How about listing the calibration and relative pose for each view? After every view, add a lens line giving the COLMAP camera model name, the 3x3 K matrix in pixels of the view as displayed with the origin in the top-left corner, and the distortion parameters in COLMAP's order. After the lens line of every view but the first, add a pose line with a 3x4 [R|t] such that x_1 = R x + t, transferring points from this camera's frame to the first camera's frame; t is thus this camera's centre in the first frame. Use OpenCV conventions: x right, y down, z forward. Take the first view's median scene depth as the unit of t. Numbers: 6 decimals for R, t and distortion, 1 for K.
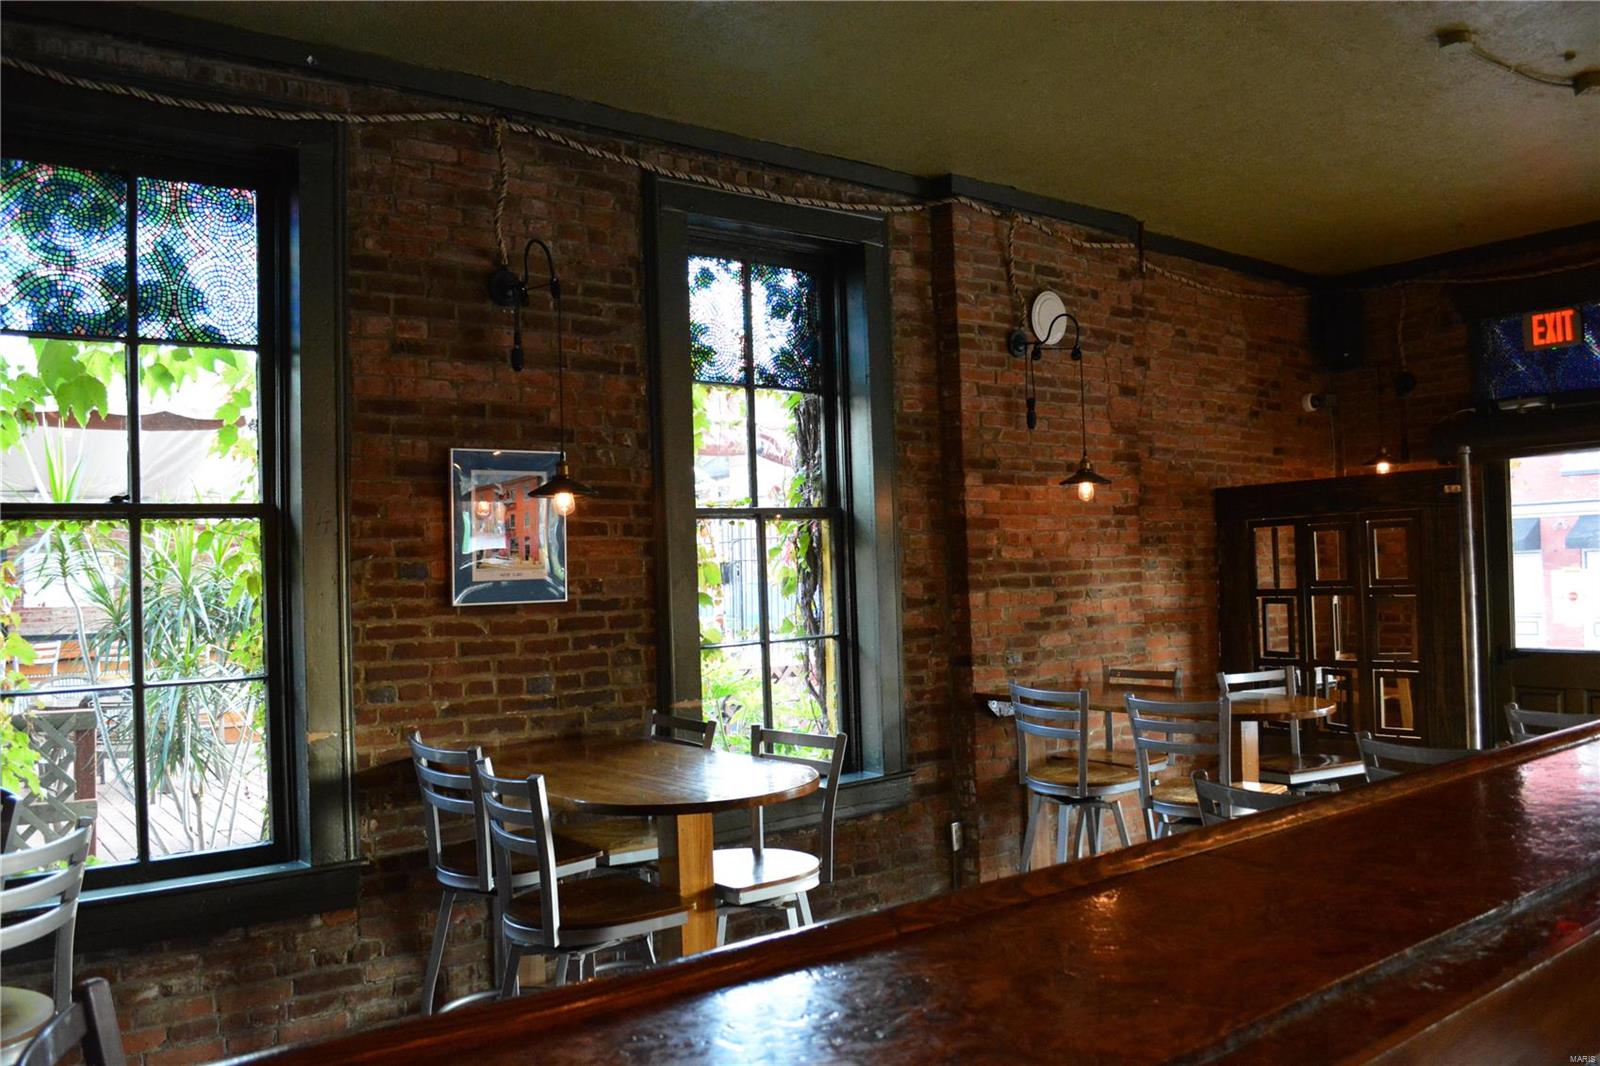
lens RADIAL K [[1261.6, 0, 799.5], [0, 1261.6, 539.2], [0, 0, 1]] dist [-0.086355, 0.019870]
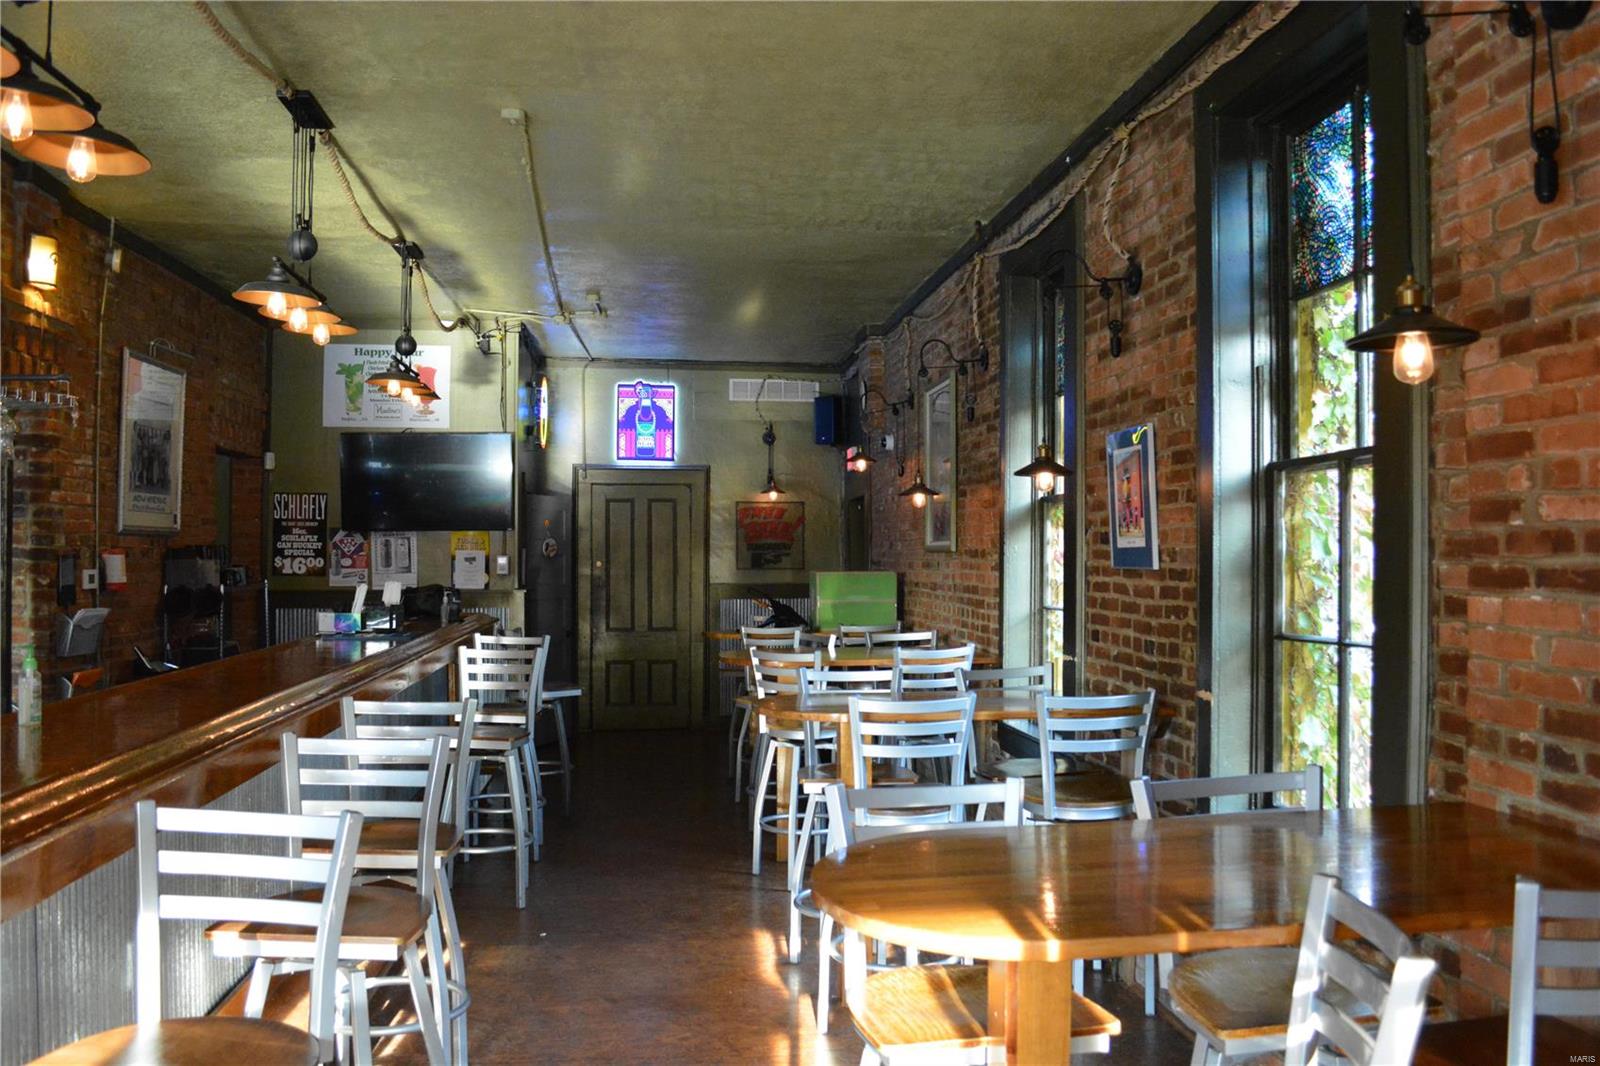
lens RADIAL K [[1261.6, 0, 799.5], [0, 1261.6, 539.2], [0, 0, 1]] dist [-0.086355, 0.019870]
pose [[-0.511739, 0.018025, -0.858952, 0.657547], [0.037155, 0.999309, -0.001166, 0.012558], [0.858337, -0.032511, -0.512056, 1.004637]]
